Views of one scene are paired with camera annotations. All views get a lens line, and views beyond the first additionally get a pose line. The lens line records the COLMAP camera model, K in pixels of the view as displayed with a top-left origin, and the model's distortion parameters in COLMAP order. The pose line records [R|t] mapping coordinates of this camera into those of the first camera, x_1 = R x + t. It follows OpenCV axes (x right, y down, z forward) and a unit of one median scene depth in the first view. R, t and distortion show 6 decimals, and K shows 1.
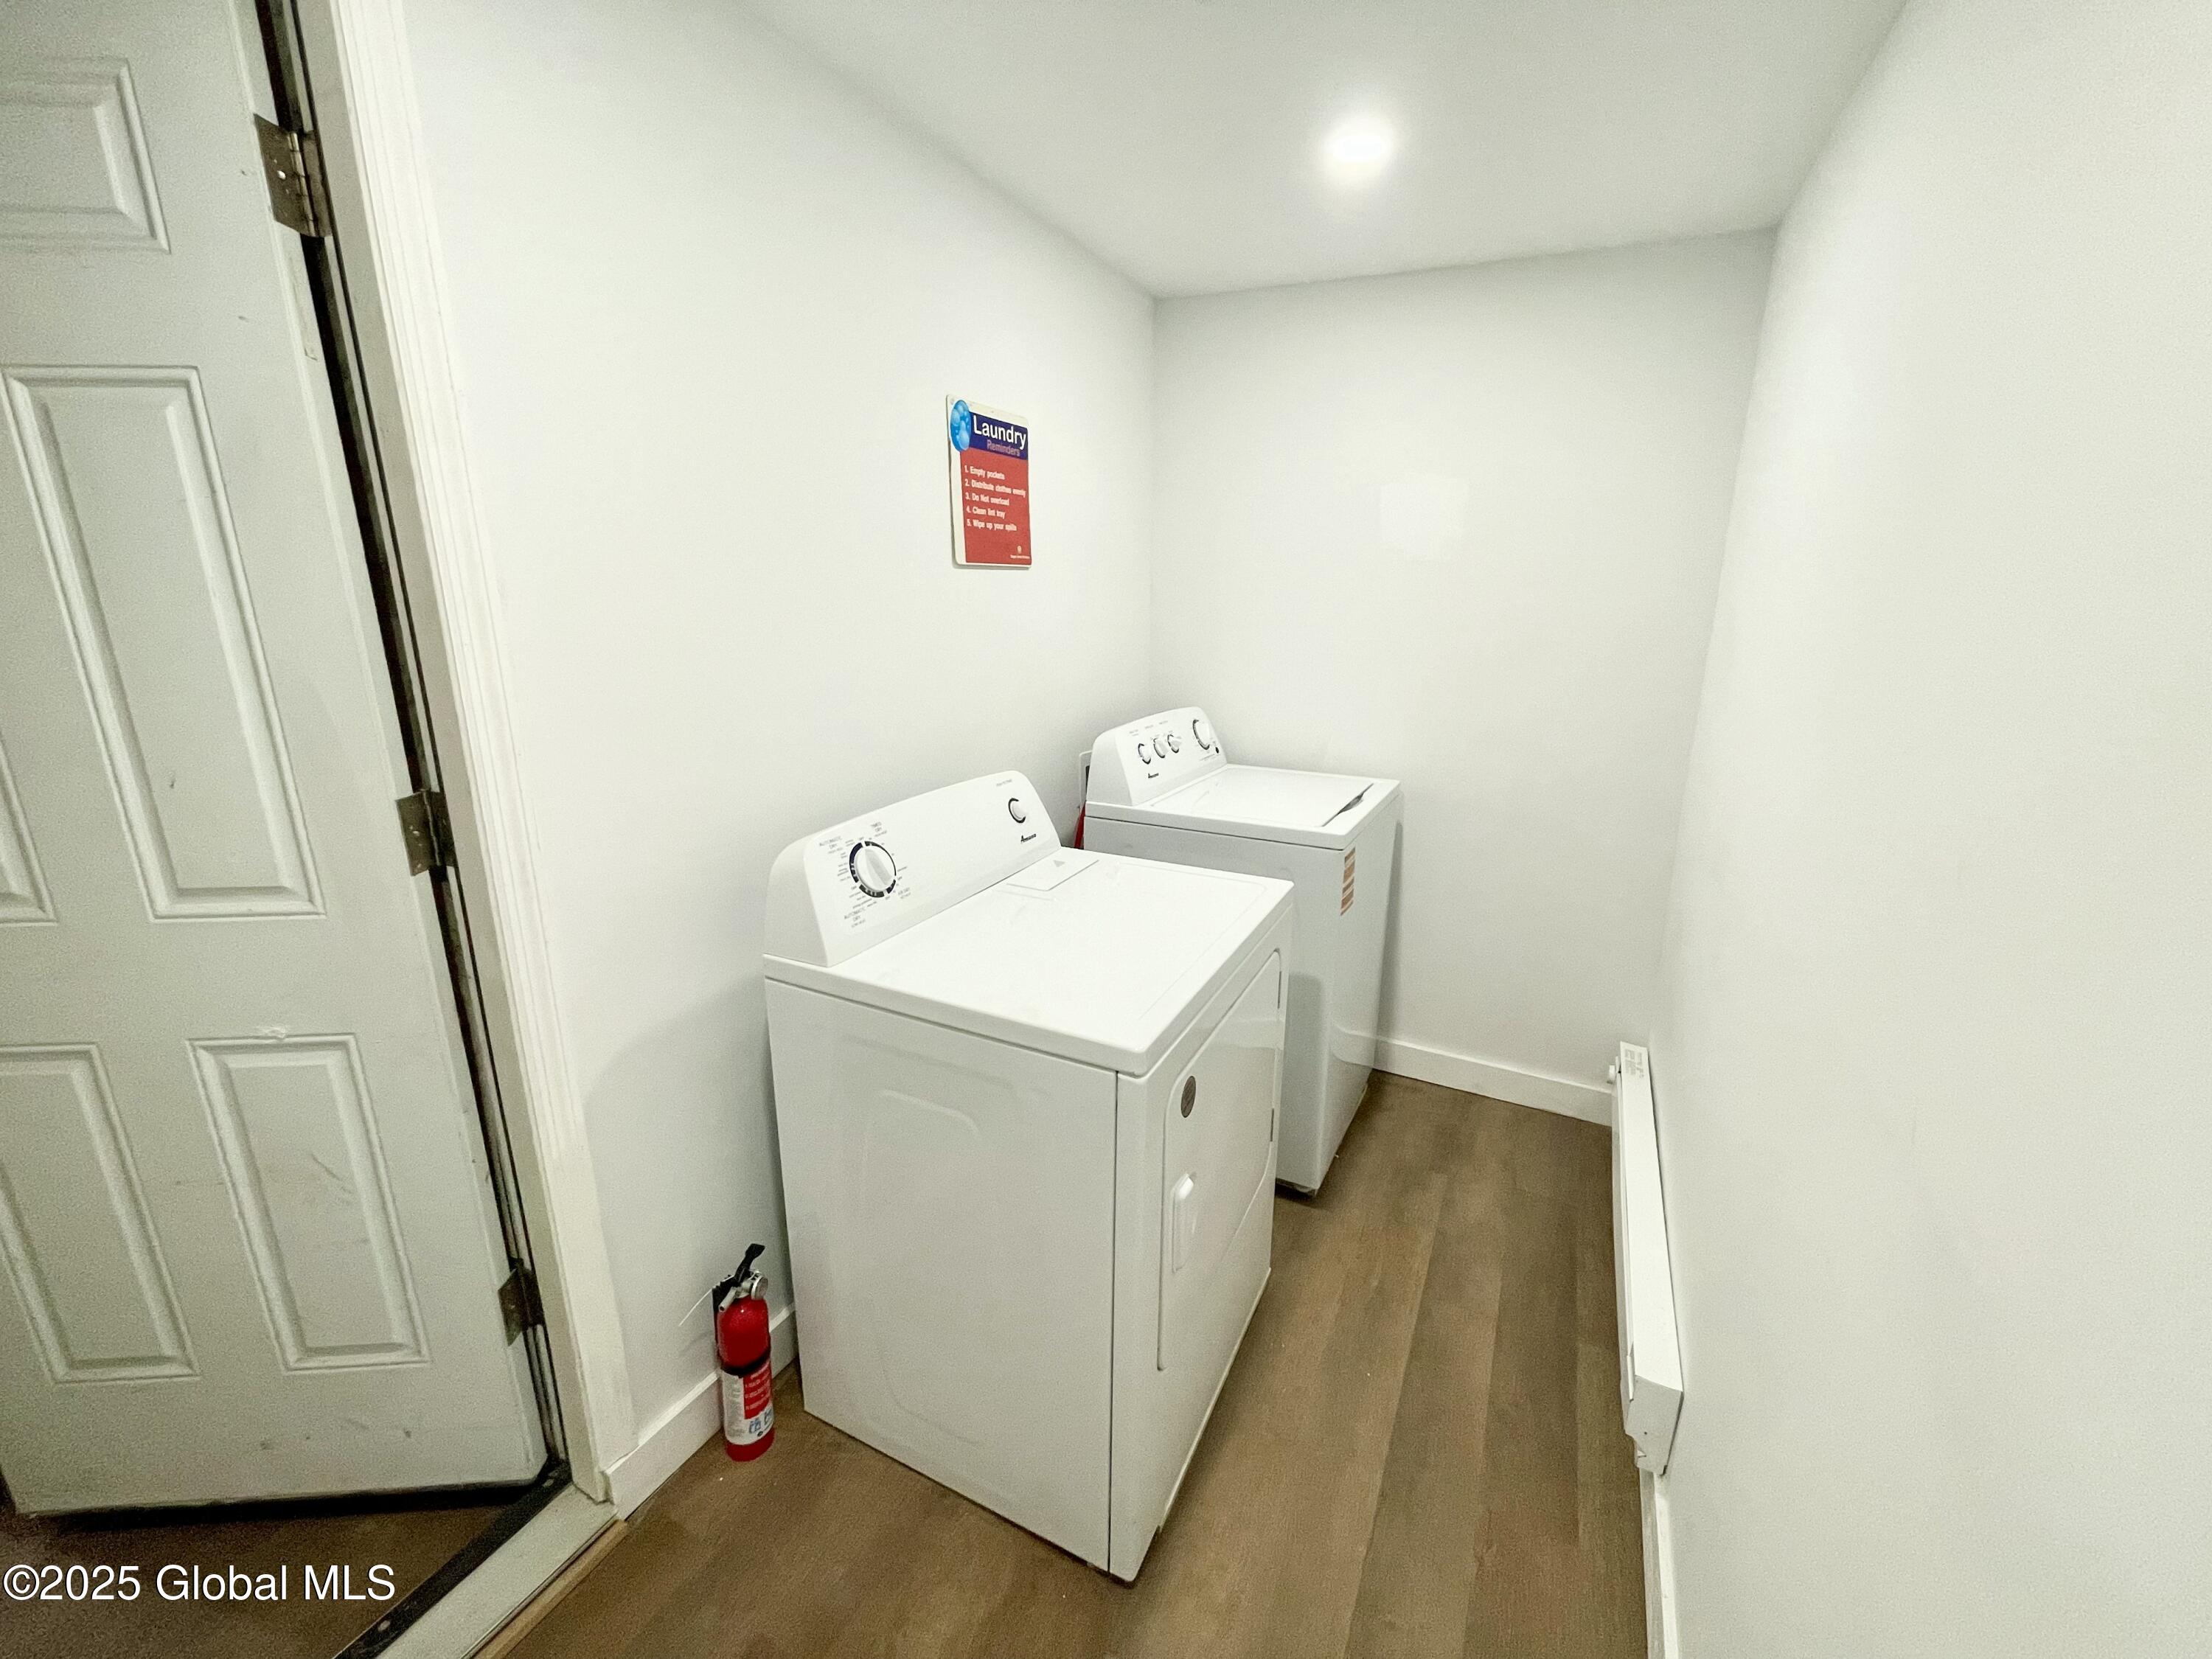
lens RADIAL K [[911.8, 0, 1109.0], [0, 911.8, 830.9], [0, 0, 1]] dist [-0.009412, 0.002726]
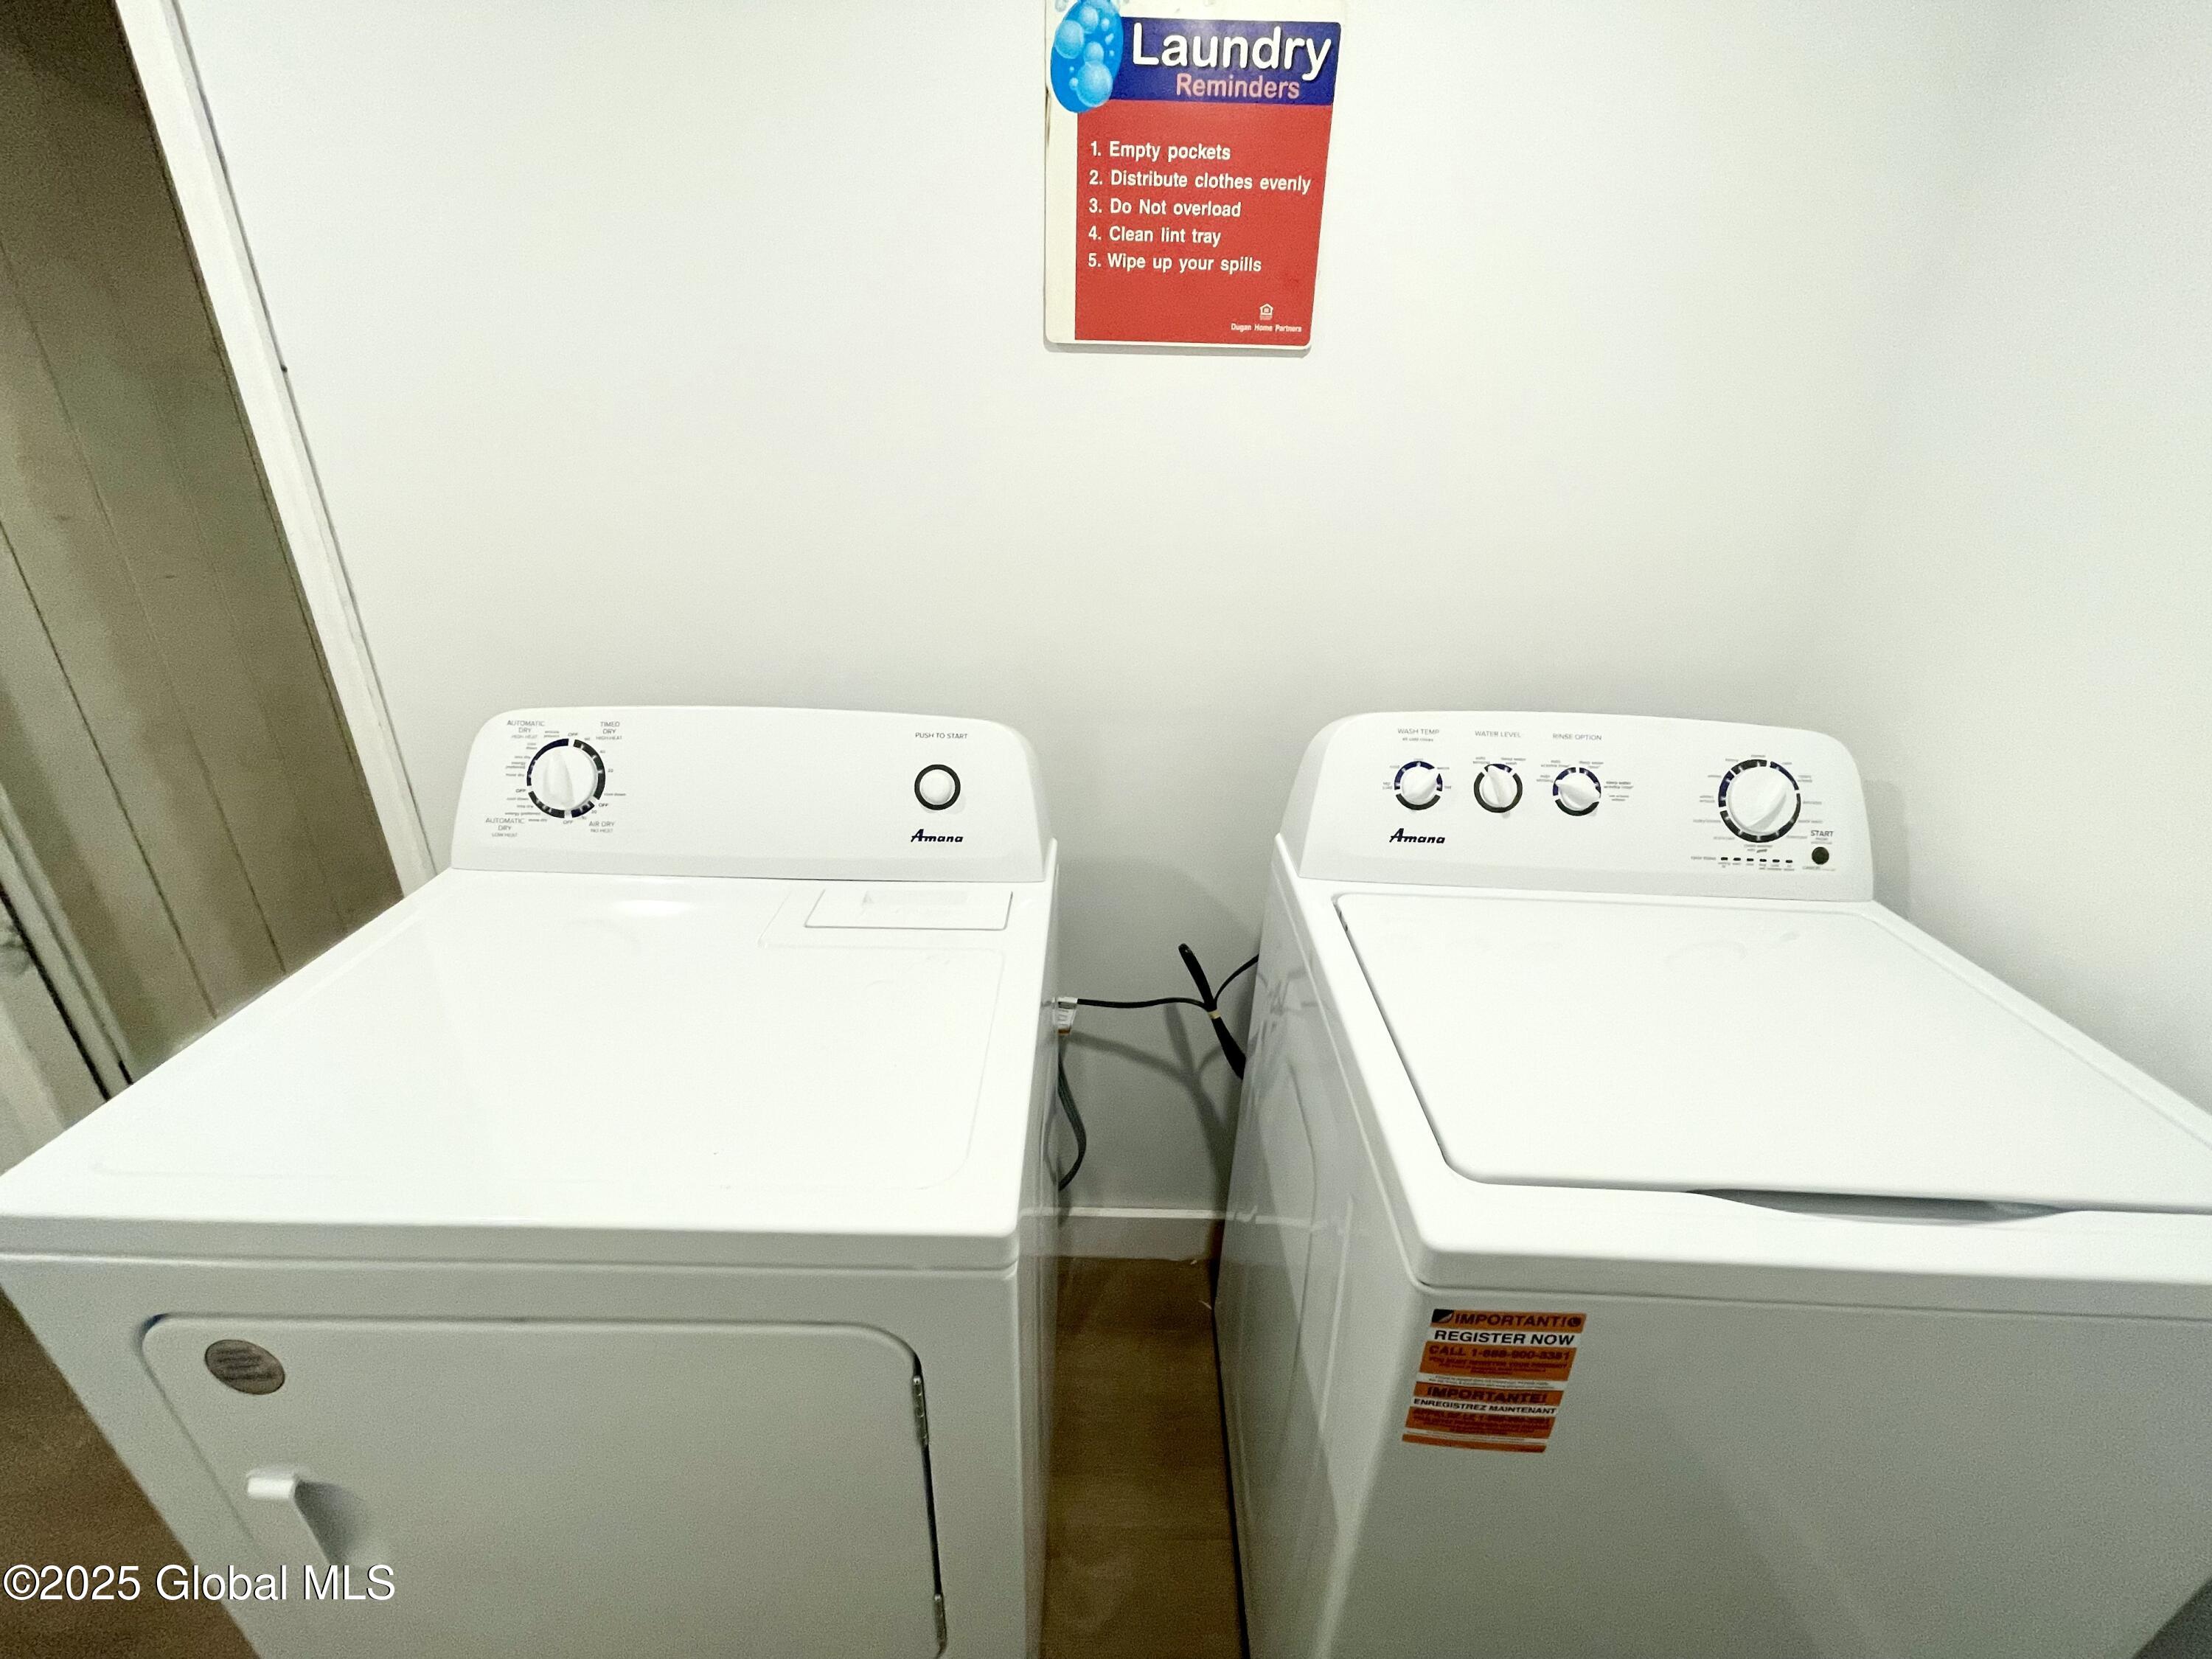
lens RADIAL K [[911.8, 0, 1100.7], [0, 911.8, 820.5], [0, 0, 1]] dist [-0.009412, 0.002726]
pose [[0.433358, 0.378617, -0.817832, 0.407176], [-0.254888, 0.921911, 0.291739, -0.188331], [0.864426, 0.082028, 0.496023, 0.753249]]
